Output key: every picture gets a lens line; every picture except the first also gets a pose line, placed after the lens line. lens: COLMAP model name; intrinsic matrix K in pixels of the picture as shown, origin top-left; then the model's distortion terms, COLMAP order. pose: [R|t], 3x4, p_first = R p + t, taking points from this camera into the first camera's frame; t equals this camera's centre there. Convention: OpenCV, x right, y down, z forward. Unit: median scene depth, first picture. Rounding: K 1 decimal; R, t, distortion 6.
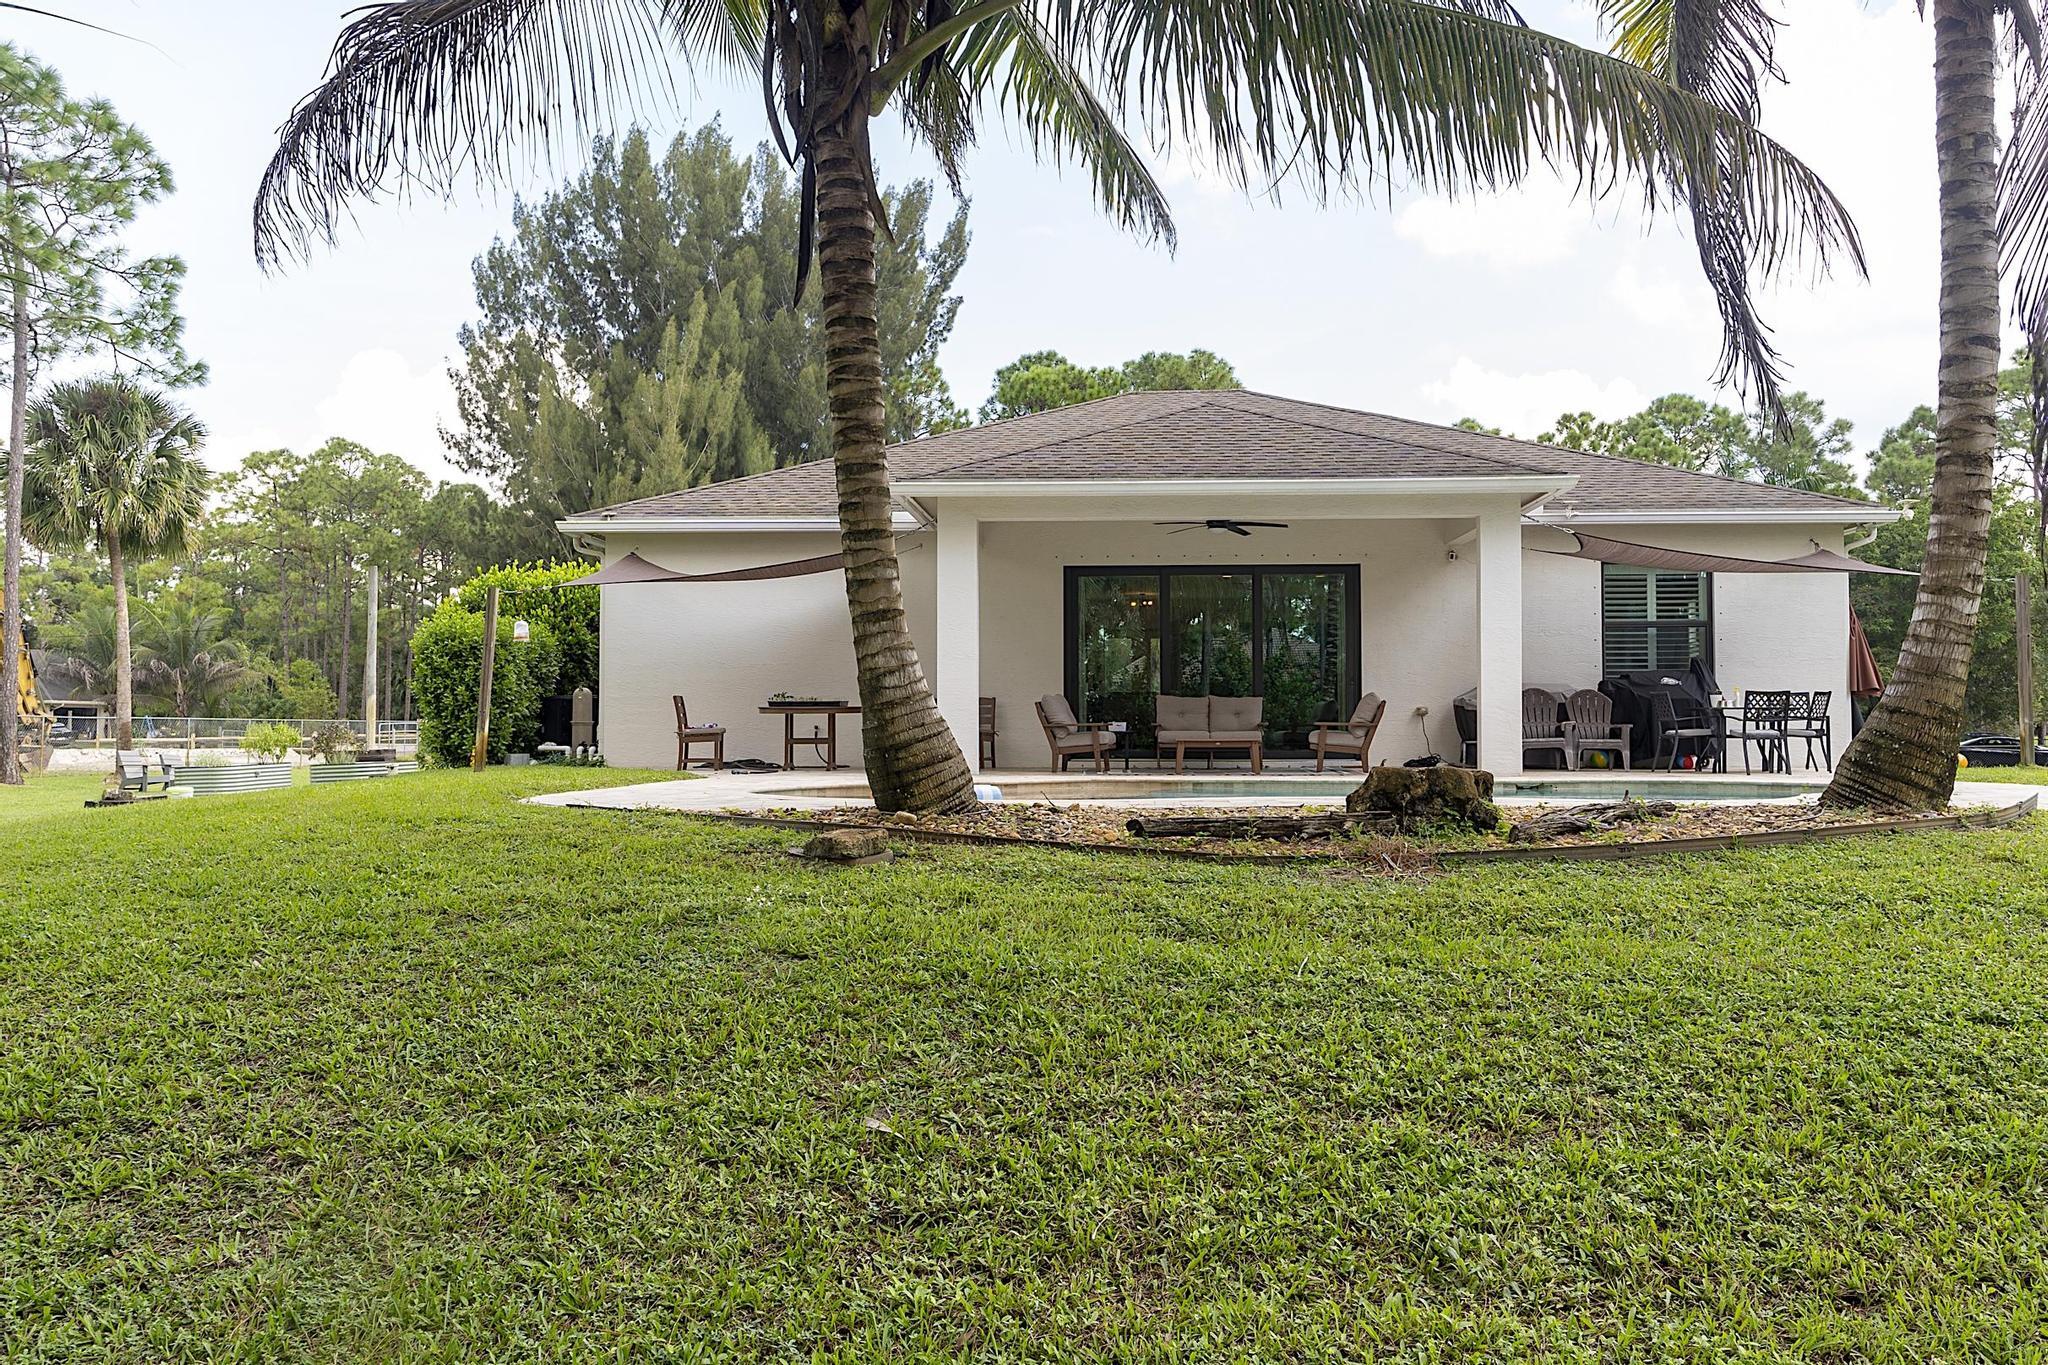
lens RADIAL K [[1670.0, 0, 1021.1], [0, 1670.0, 678.8], [0, 0, 1]] dist [-0.003112, -0.007559]
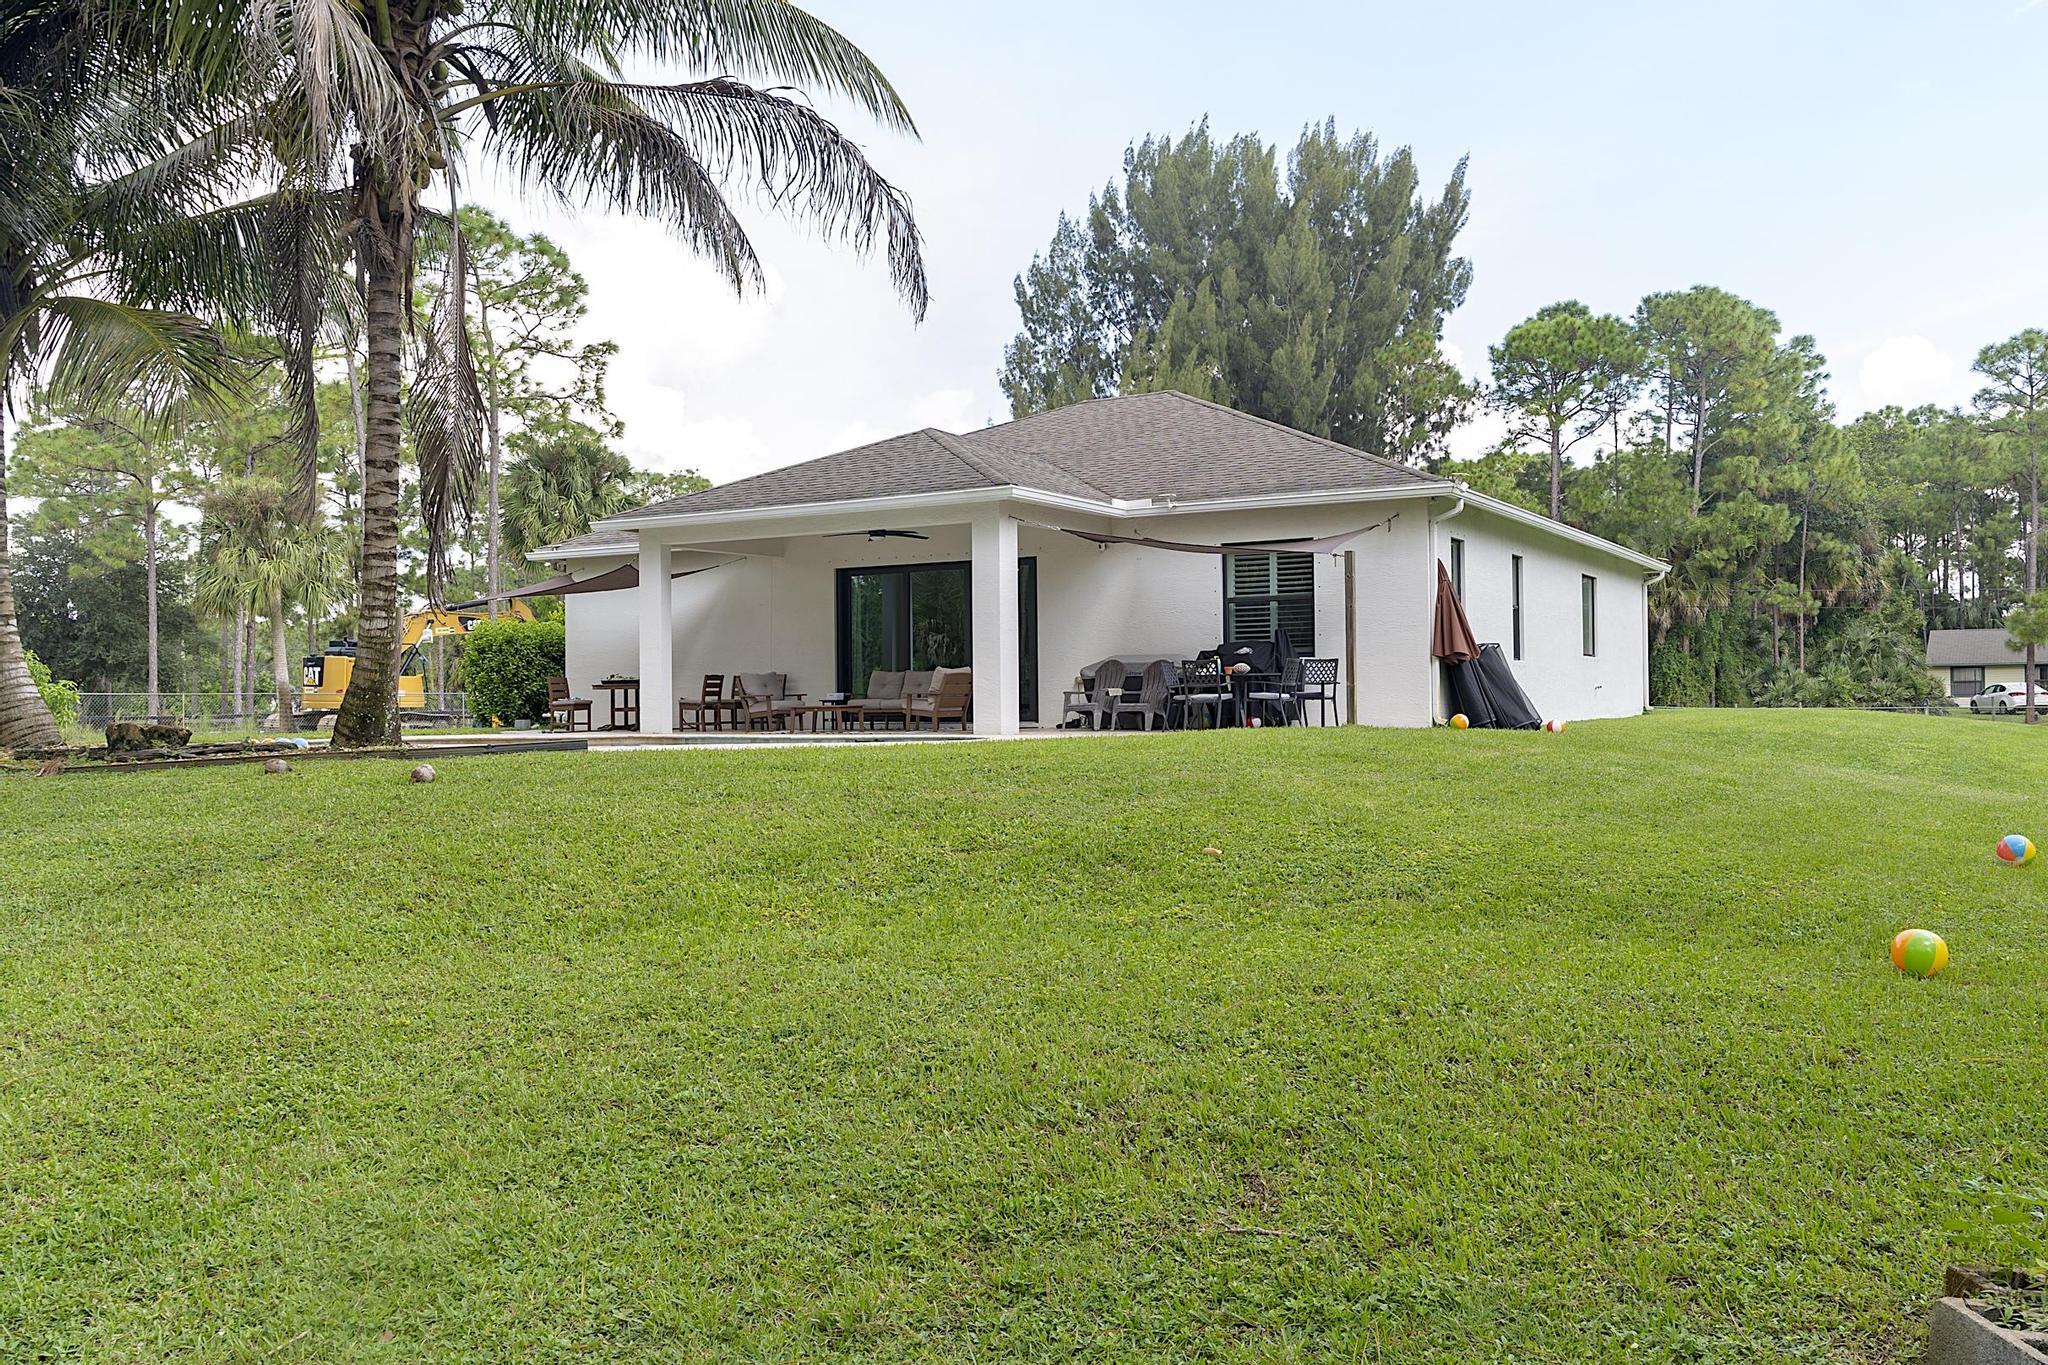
lens RADIAL K [[1713.3, 0, 1021.7], [0, 1713.3, 700.0], [0, 0, 1]] dist [-0.029664, 0.000838]
pose [[0.887940, -0.009996, -0.459851, 0.728389], [0.024272, 0.999389, 0.025143, 0.002092], [0.459318, -0.033487, 0.887640, -0.081596]]
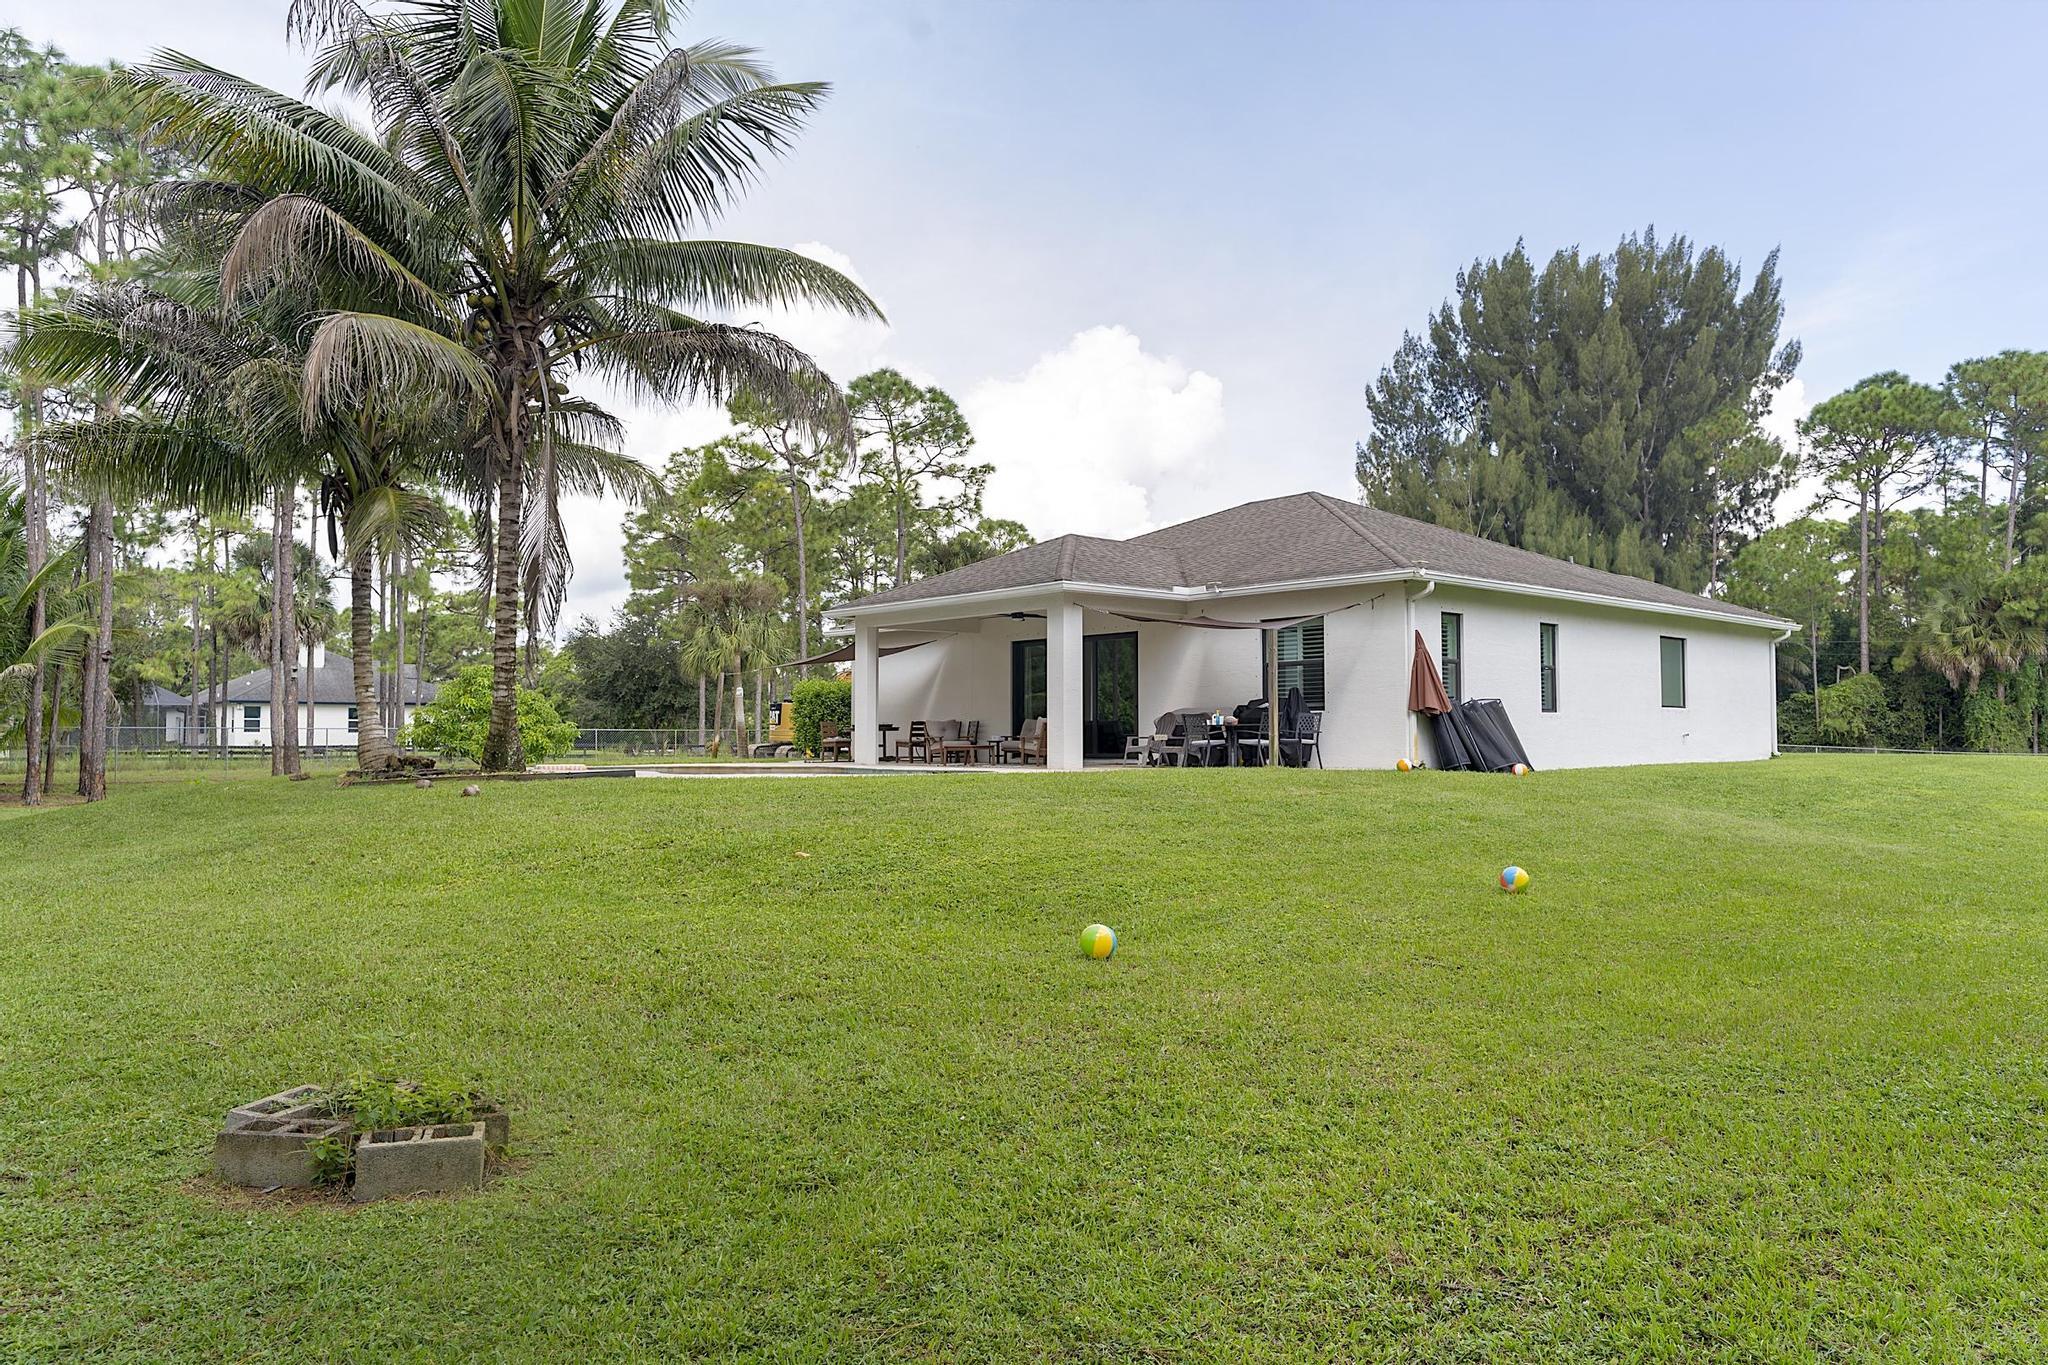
lens RADIAL K [[1416.4, 0, 1029.1], [0, 1416.4, 659.7], [0, 0, 1]] dist [0.011844, 0.004901]
pose [[0.700566, -0.041223, -0.712396, 1.034198], [0.023155, 0.999117, -0.035044, 0.000391], [0.713212, 0.008055, 0.700902, 0.022307]]
